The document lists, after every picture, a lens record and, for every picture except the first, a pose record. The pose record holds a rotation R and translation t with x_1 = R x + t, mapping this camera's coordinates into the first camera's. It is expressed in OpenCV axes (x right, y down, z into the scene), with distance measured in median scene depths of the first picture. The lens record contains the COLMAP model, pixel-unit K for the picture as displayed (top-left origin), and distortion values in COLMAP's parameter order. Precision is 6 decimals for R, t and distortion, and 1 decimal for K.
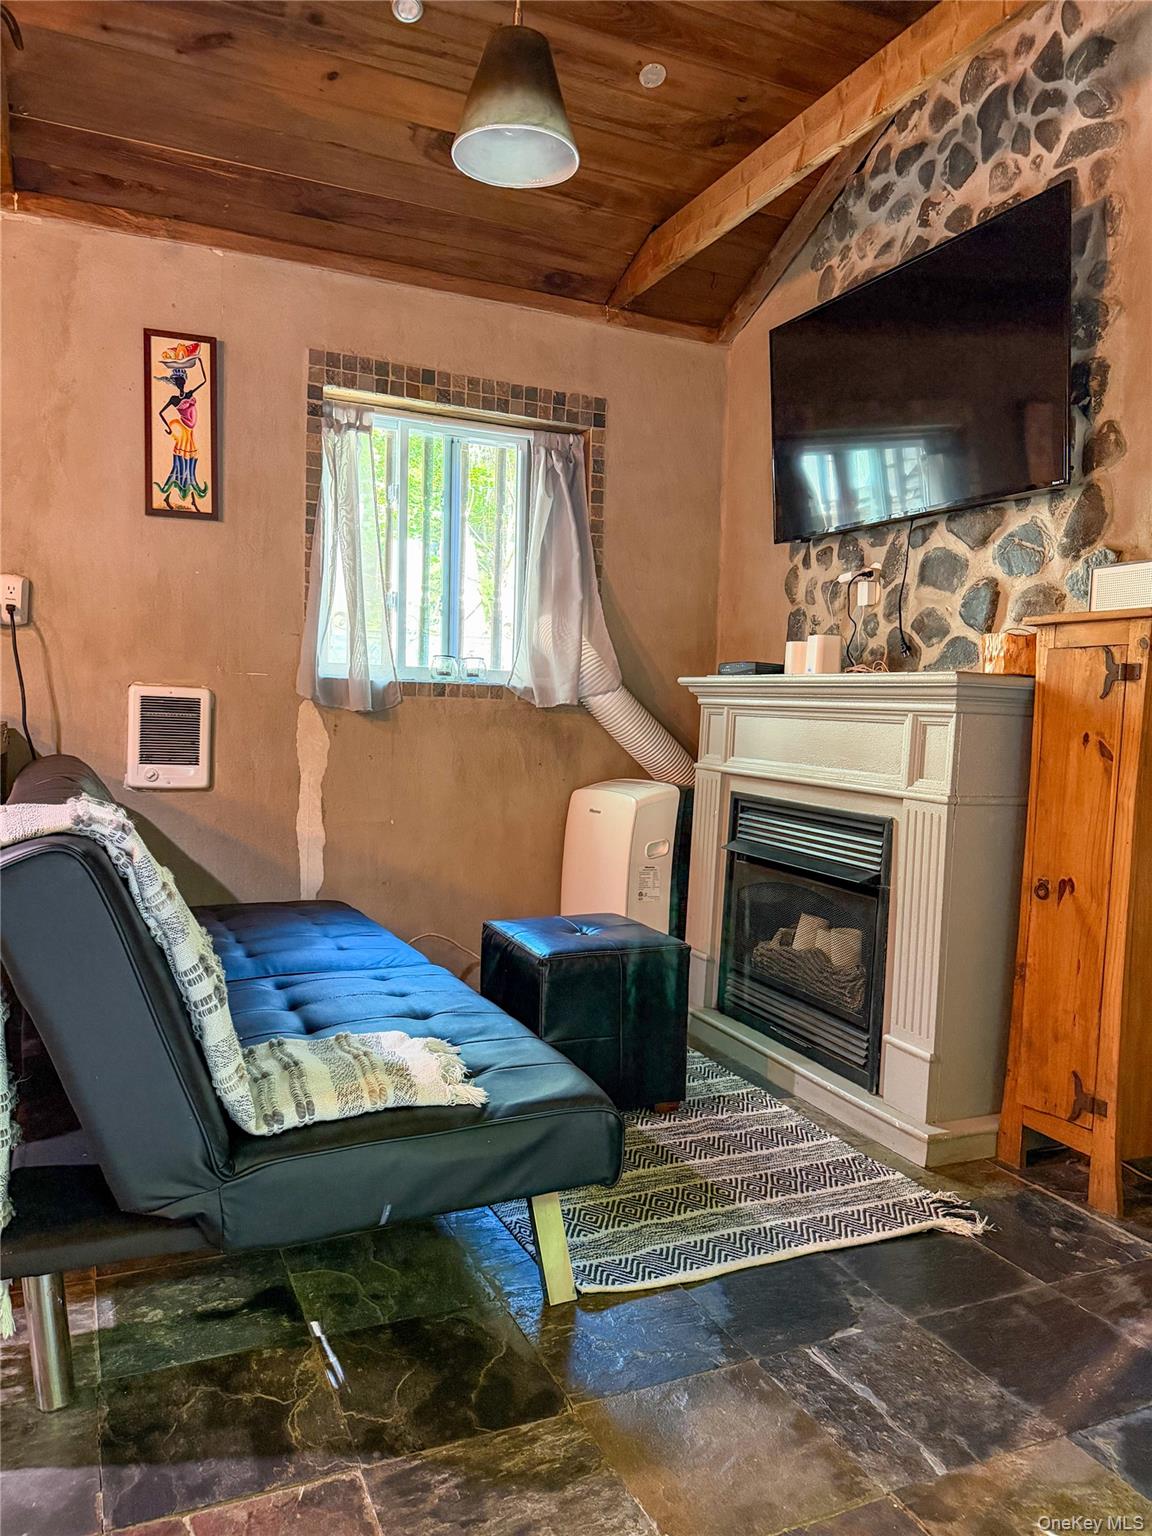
lens RADIAL K [[1083.3, 0, 576.0], [0, 1083.3, 768.0], [0, 0, 1]] dist [0.047368, -0.067358]
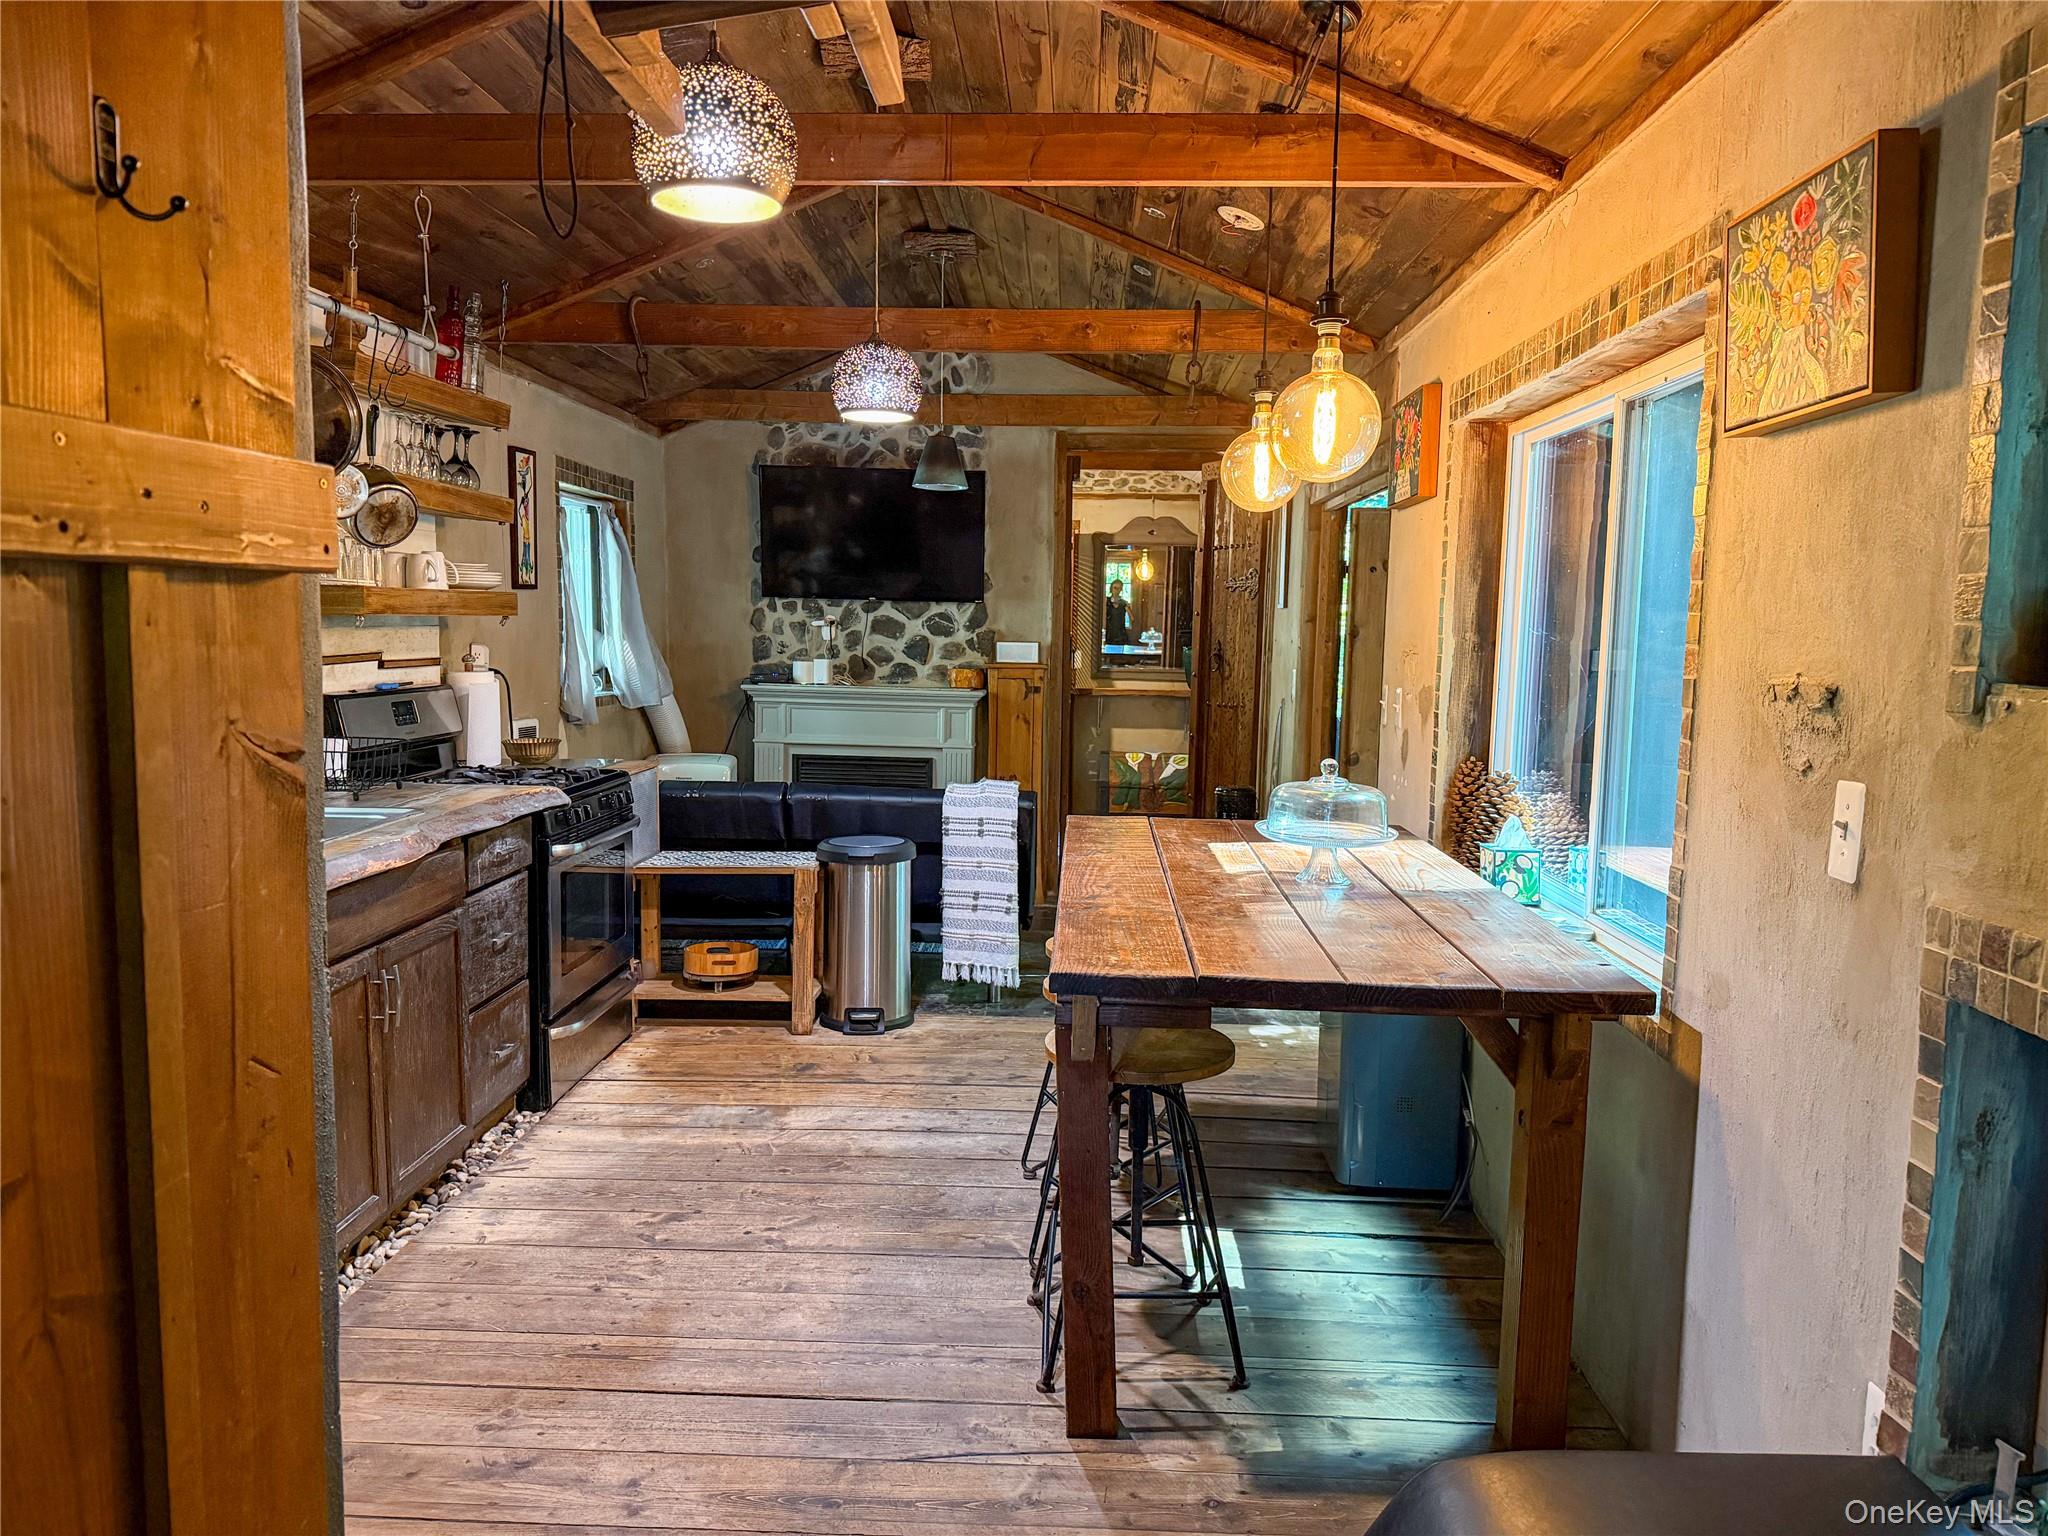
lens RADIAL K [[1426.9, 0, 1024.0], [0, 1426.9, 768.0], [0, 0, 1]] dist [0.216282, -0.361957]
pose [[0.434500, -0.116692, 0.893080, -1.779602], [0.046793, 0.993157, 0.107003, -0.188098], [-0.899455, -0.004702, 0.436988, -0.306579]]
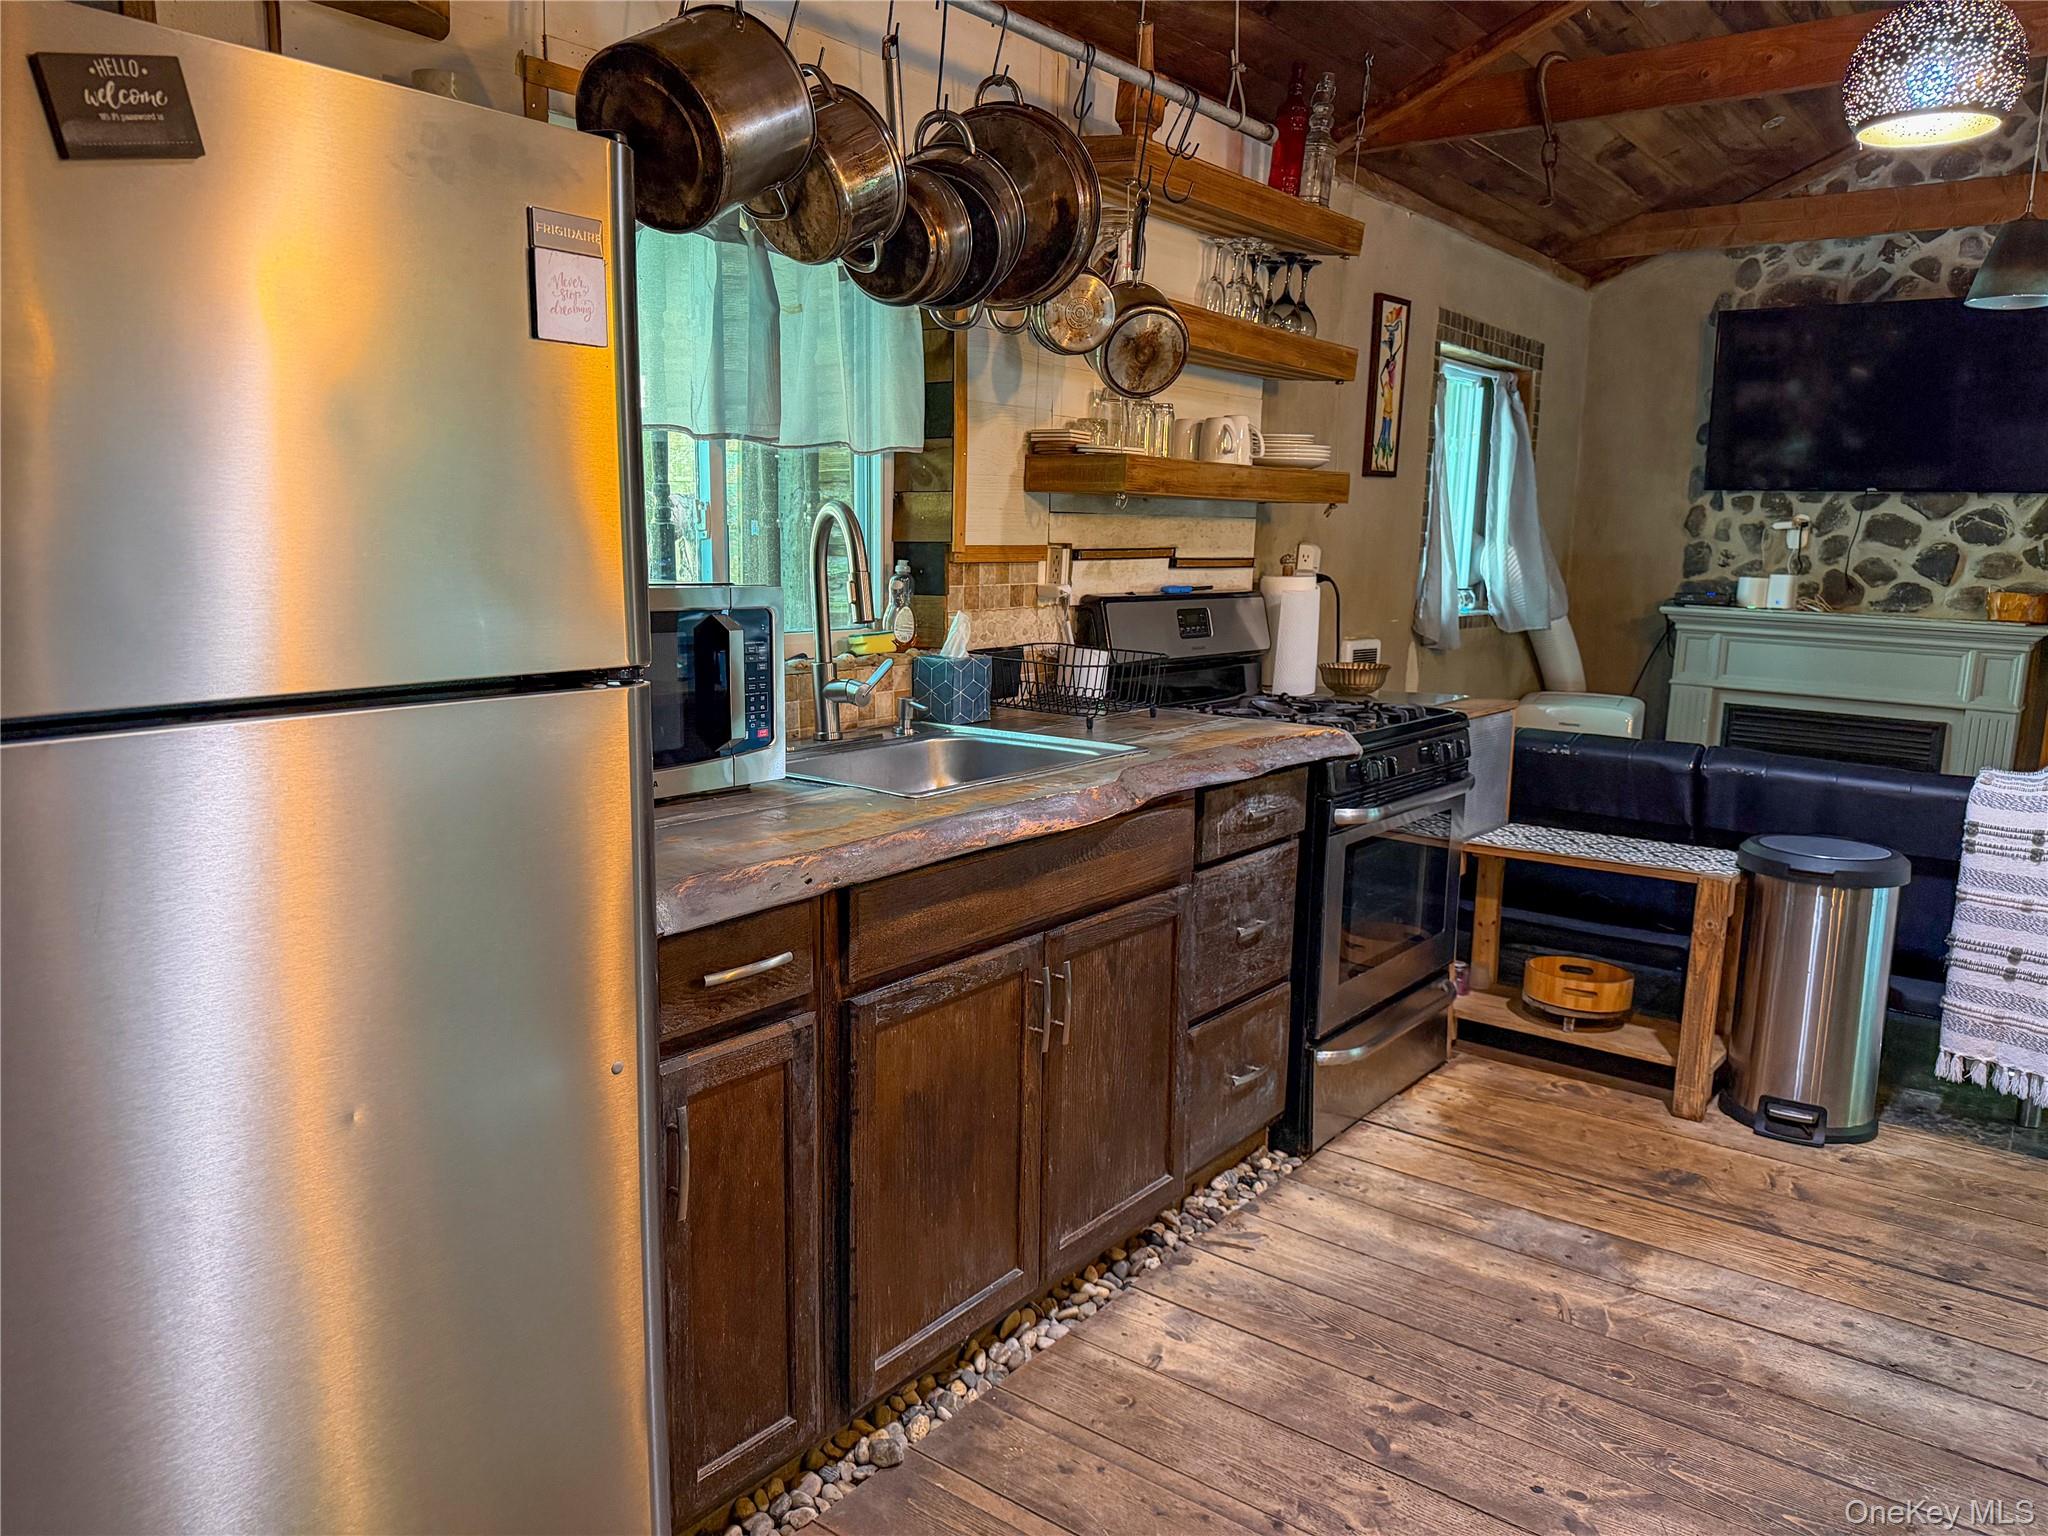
lens RADIAL K [[1444.4, 0, 1024.0], [0, 1444.4, 768.0], [0, 0, 1]] dist [0.047368, -0.067358]
pose [[0.878179, -0.089600, 0.469866, -1.420967], [0.031444, 0.990988, 0.130206, -0.154559], [-0.477298, -0.099570, 0.873082, -0.078617]]
